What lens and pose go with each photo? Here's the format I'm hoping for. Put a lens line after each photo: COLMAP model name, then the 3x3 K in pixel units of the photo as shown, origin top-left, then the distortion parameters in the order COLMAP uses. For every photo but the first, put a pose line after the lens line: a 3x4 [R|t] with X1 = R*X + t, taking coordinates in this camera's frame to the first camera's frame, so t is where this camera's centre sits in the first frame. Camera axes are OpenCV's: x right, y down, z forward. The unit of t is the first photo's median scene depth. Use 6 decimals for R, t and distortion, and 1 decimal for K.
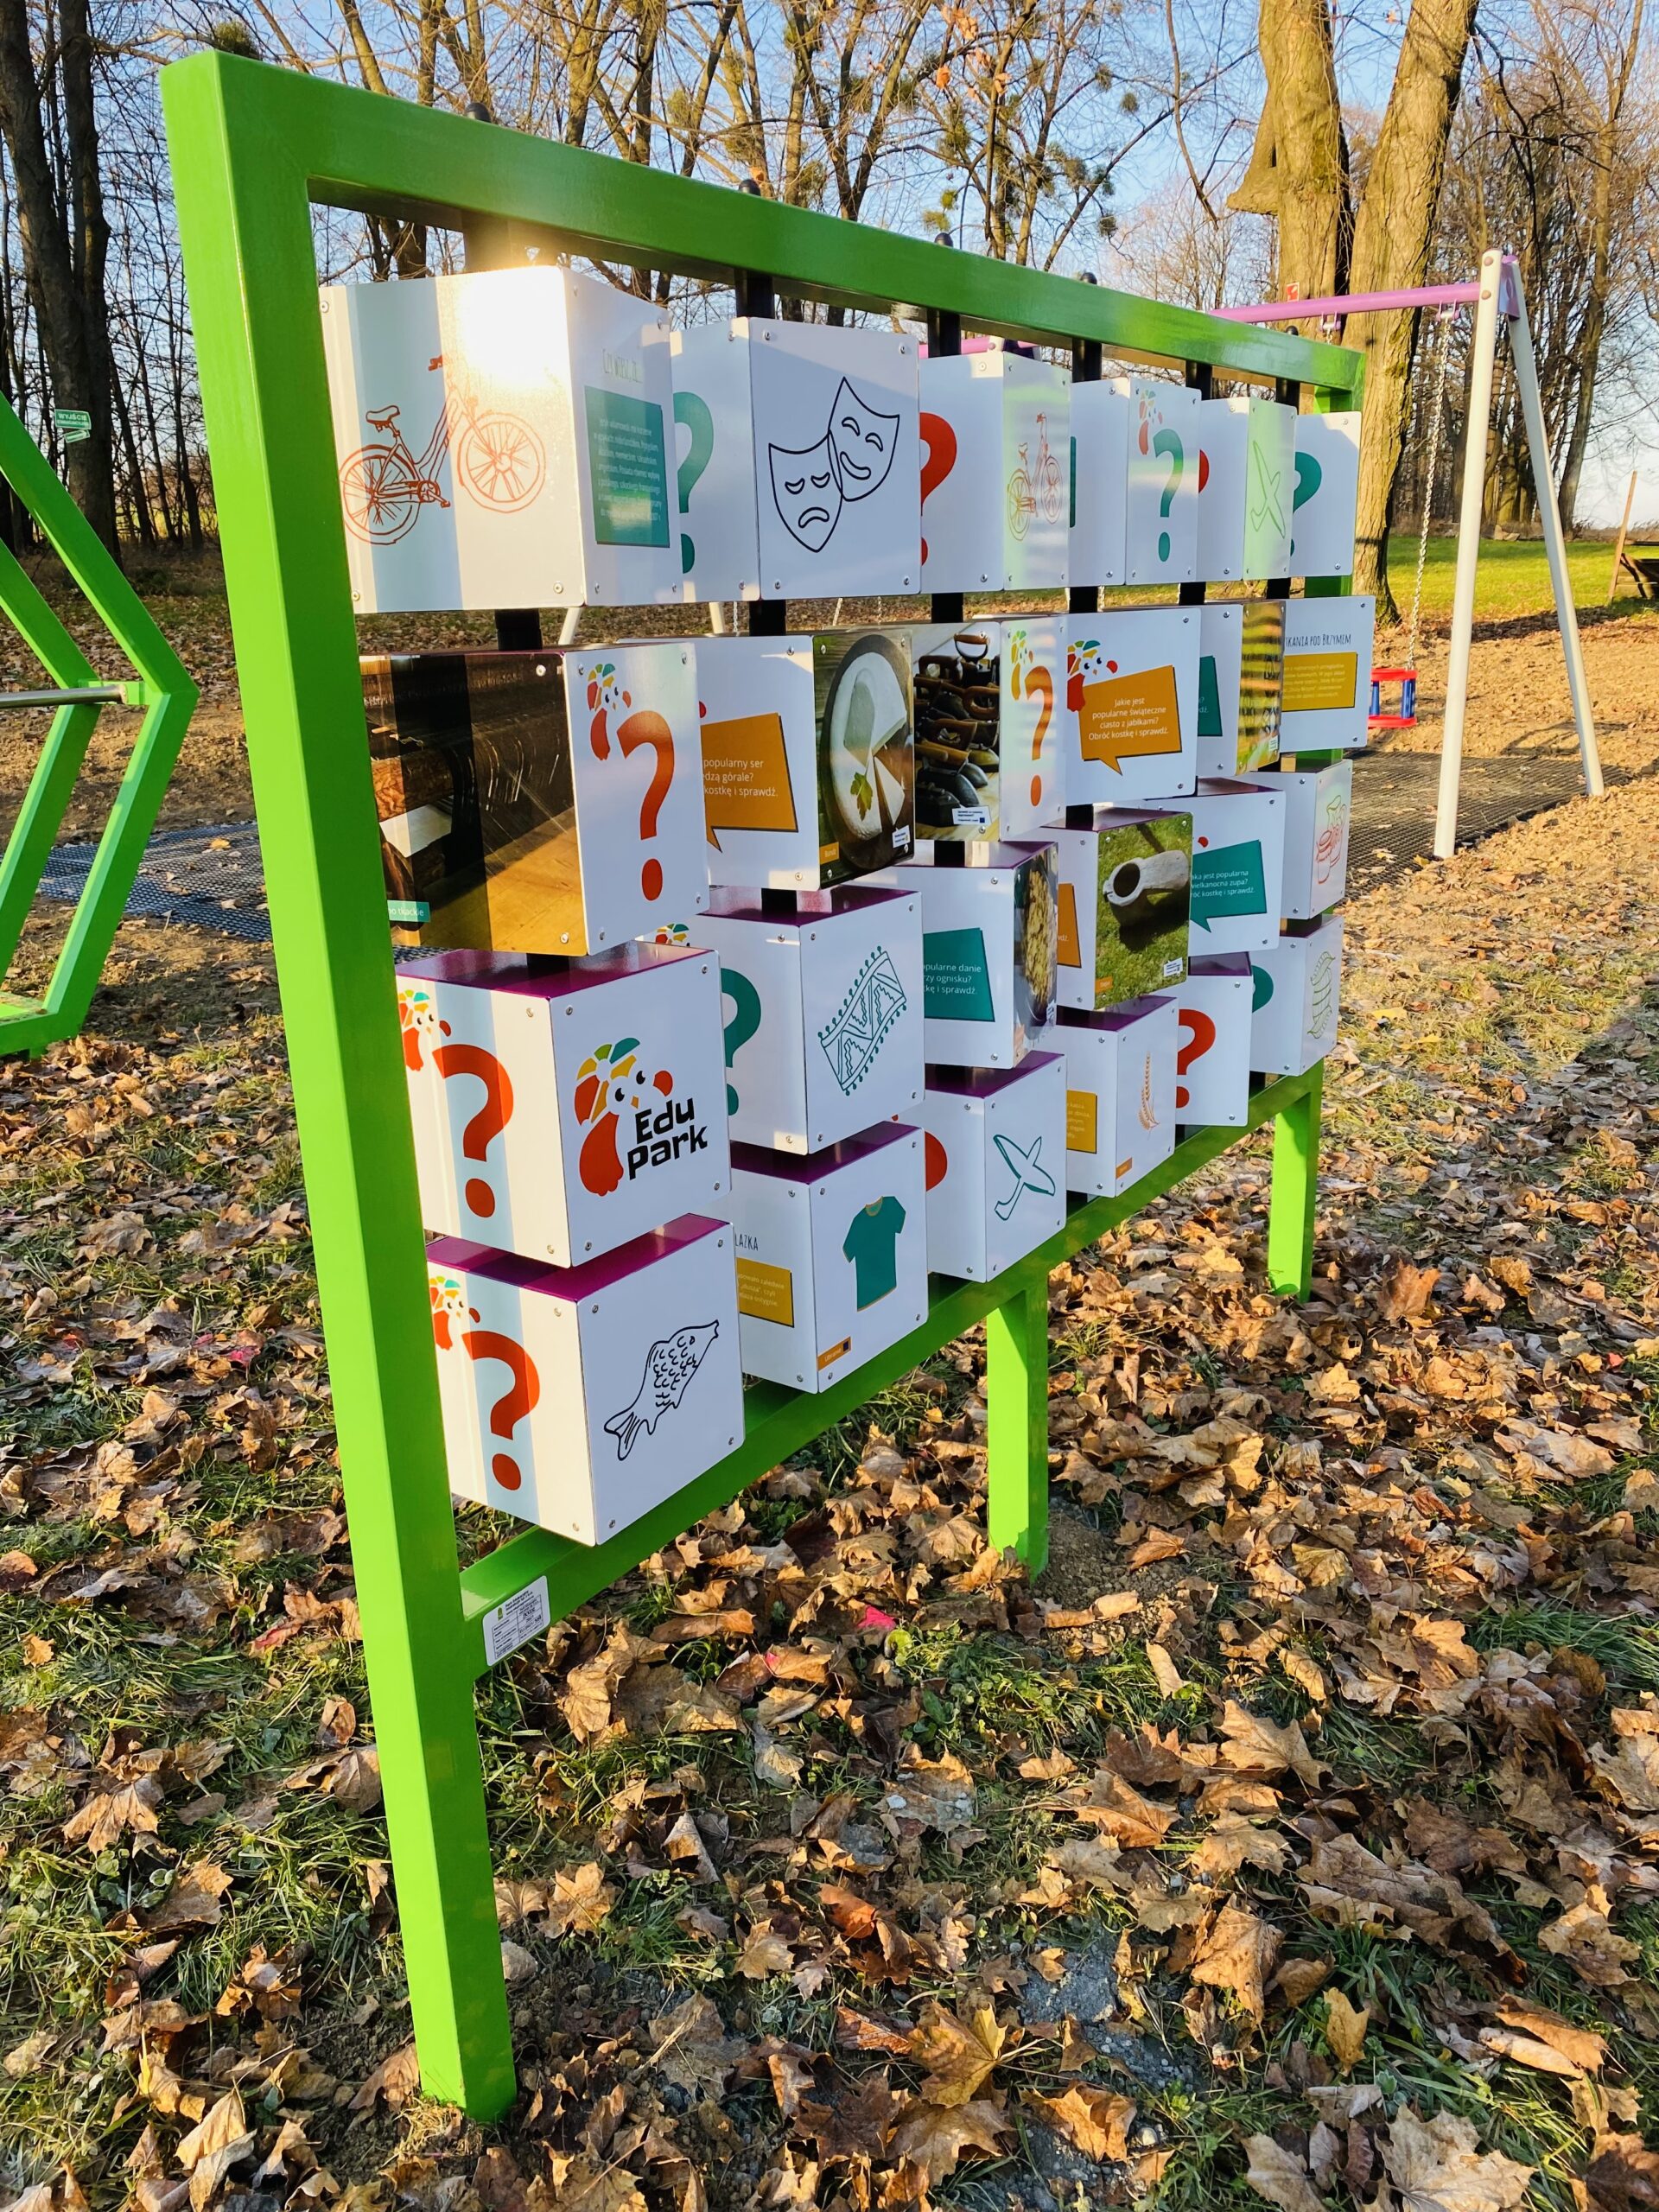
lens RADIAL K [[1709.3, 0, 829.5], [0, 1709.3, 1106.0], [0, 0, 1]] dist [0.013206, 0.002413]
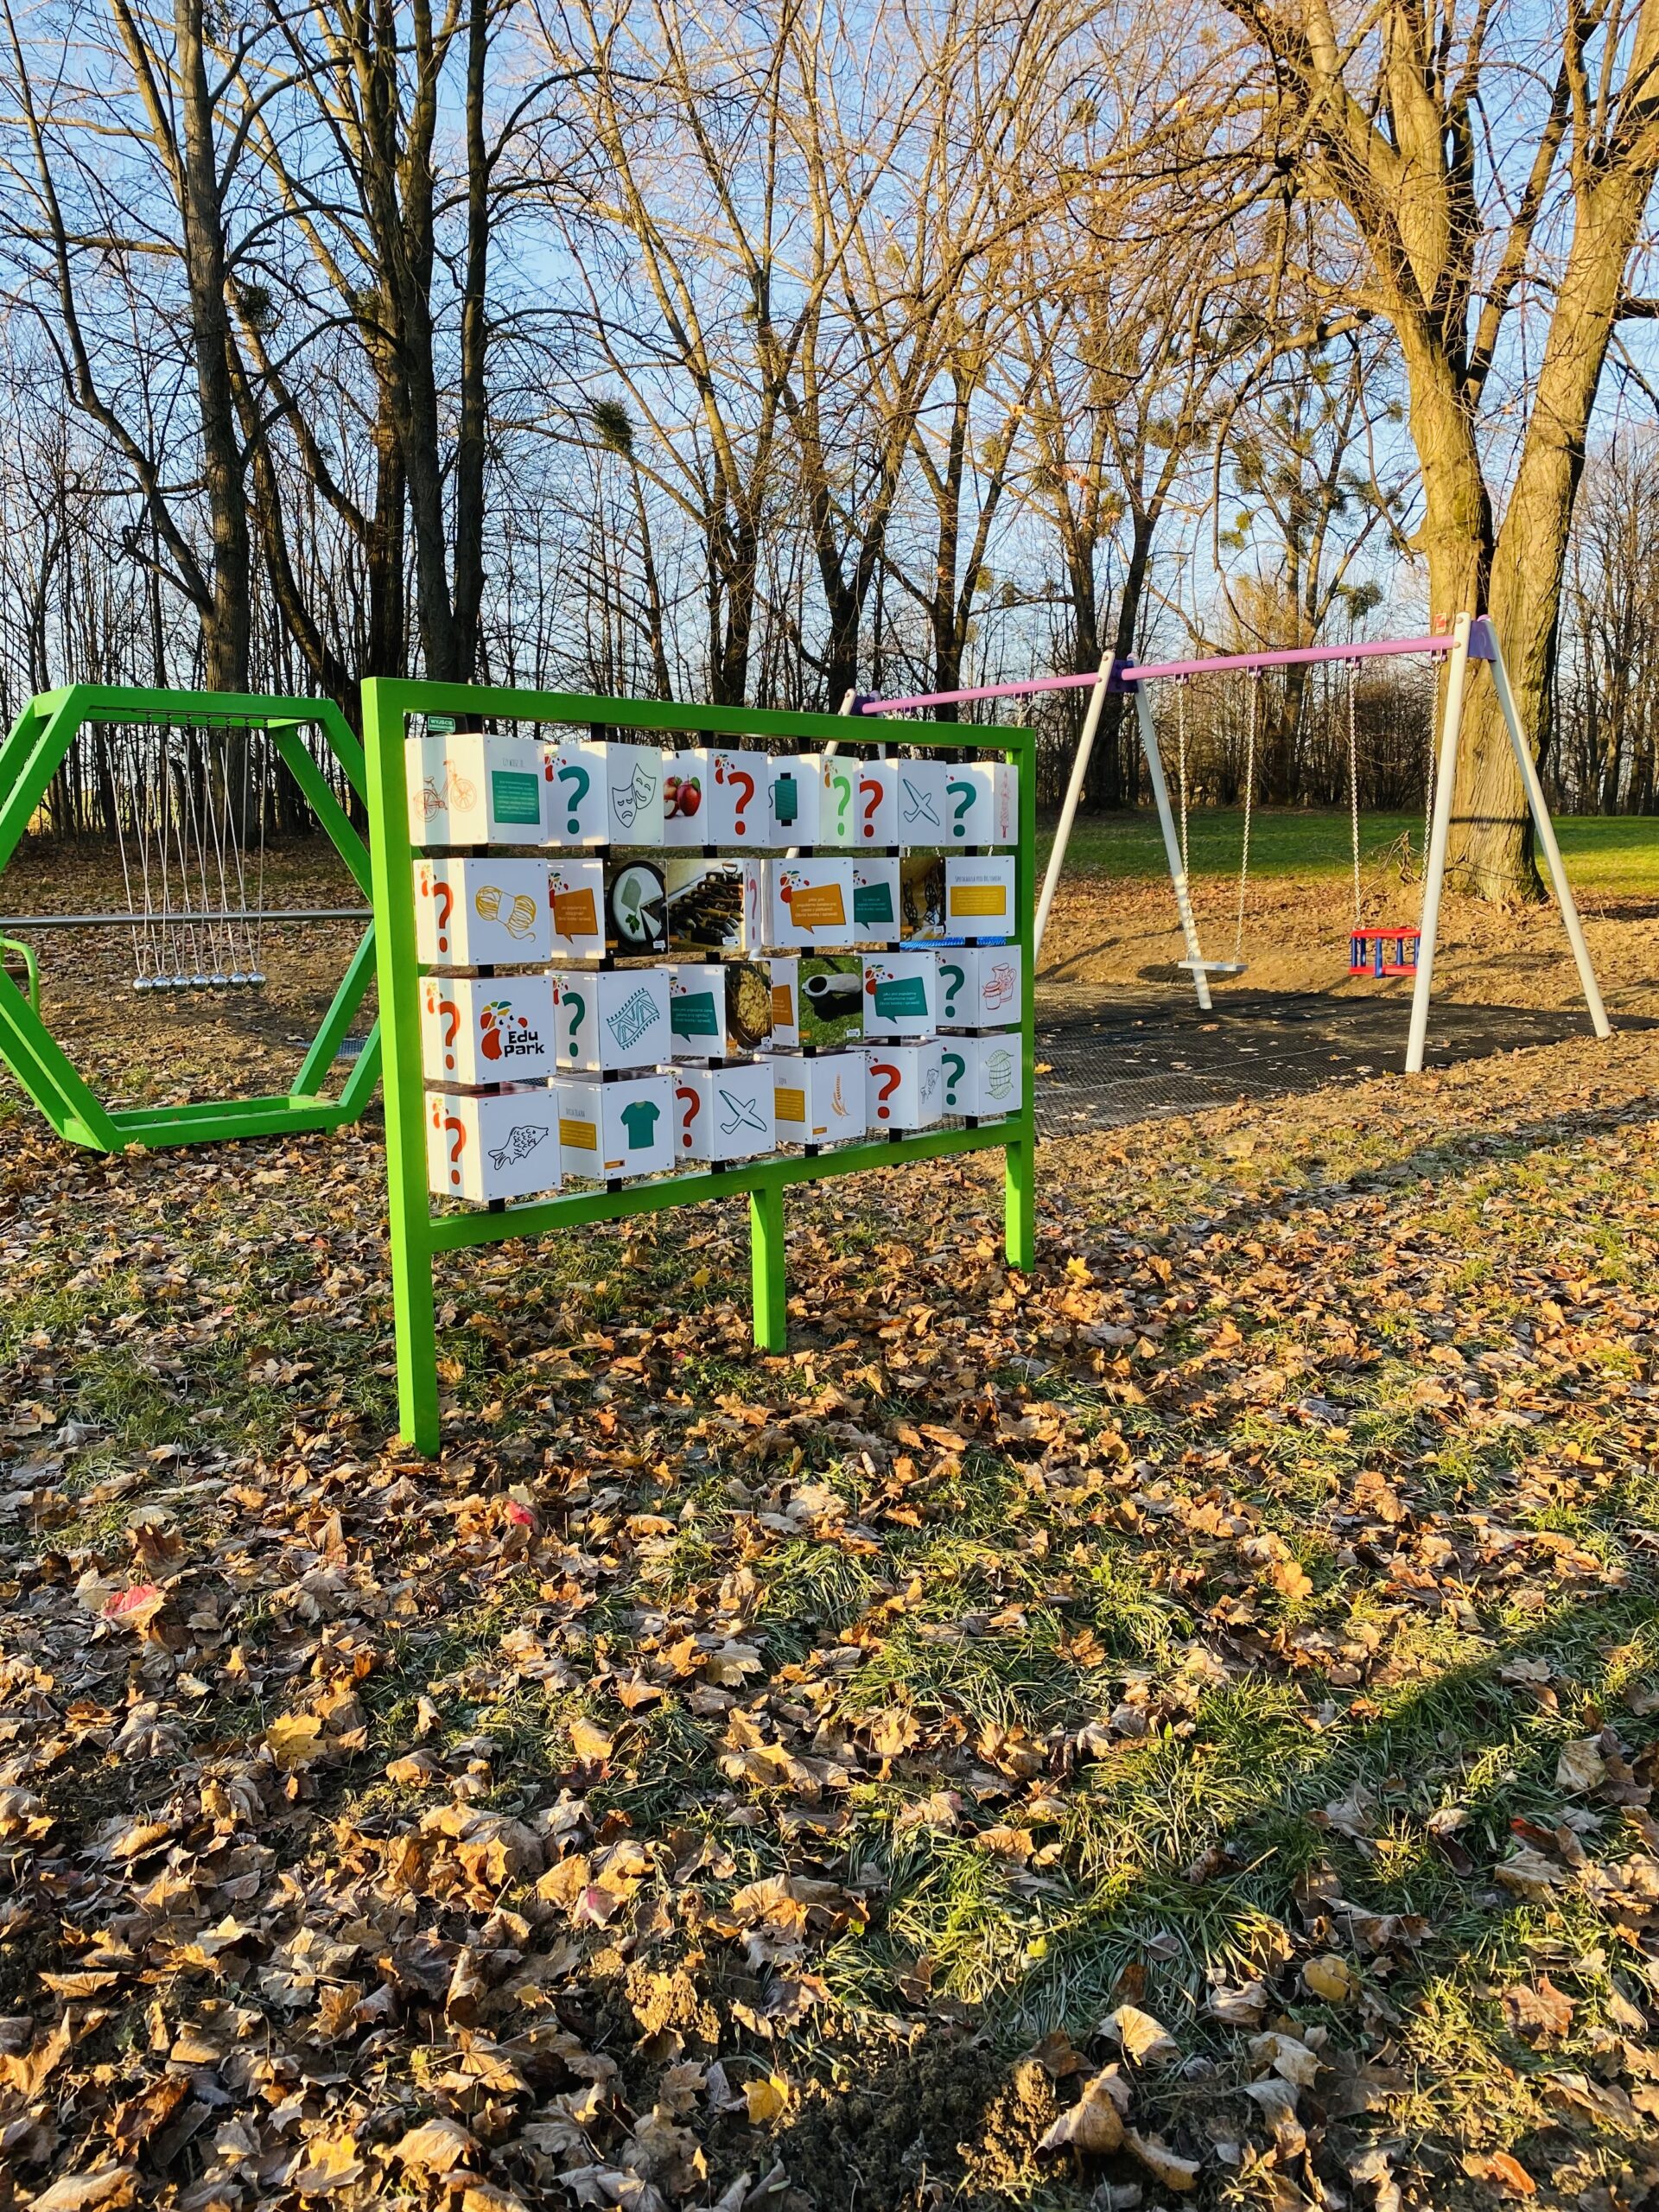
lens RADIAL K [[1709.3, 0, 829.5], [0, 1709.3, 1106.0], [0, 0, 1]] dist [0.013206, 0.002413]
pose [[0.983493, 0.042379, -0.175915, 0.544354], [-0.068793, 0.986759, -0.146885, 0.304962], [0.167361, 0.156562, 0.973385, -0.945643]]
